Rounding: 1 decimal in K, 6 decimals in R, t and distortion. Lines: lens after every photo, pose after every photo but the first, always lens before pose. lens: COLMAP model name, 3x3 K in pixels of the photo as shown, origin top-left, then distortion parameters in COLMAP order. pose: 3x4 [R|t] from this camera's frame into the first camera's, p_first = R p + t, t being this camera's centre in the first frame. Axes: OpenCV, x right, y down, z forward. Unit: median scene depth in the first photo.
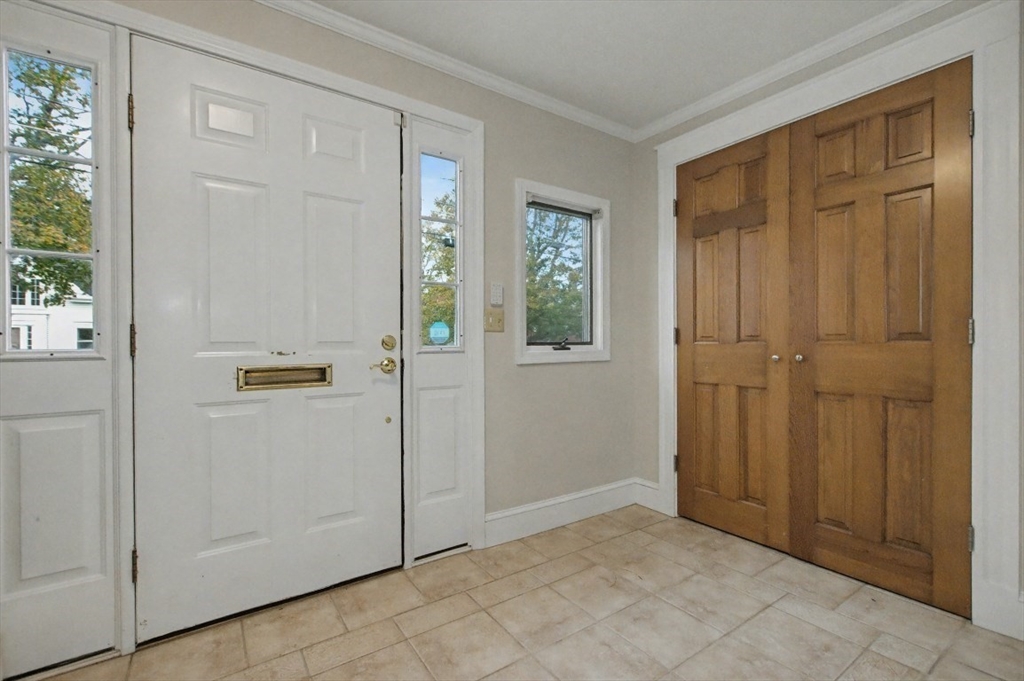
lens RADIAL K [[443.5, 0, 510.1], [0, 443.5, 343.9], [0, 0, 1]] dist [0.000892, -0.000197]
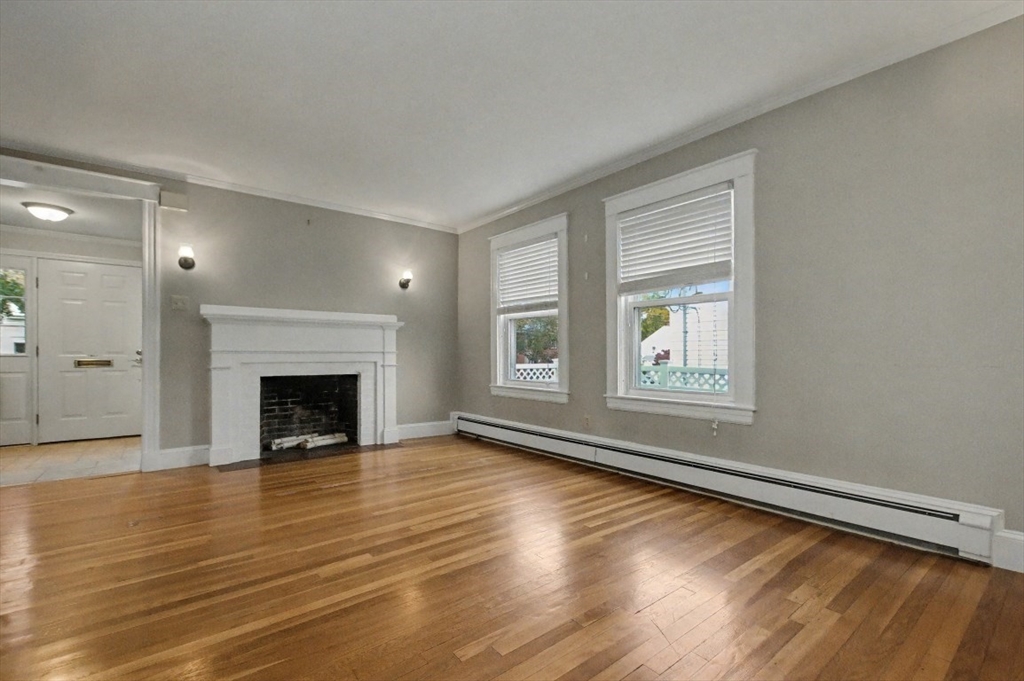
lens RADIAL K [[443.5, 0, 509.8], [0, 443.5, 357.1], [0, 0, 1]] dist [0.000892, -0.000197]
pose [[0.997372, 0.013509, 0.071182, 2.096610], [-0.013989, 0.999883, 0.006258, -0.027535], [-0.071089, -0.007238, 0.997444, -2.202010]]
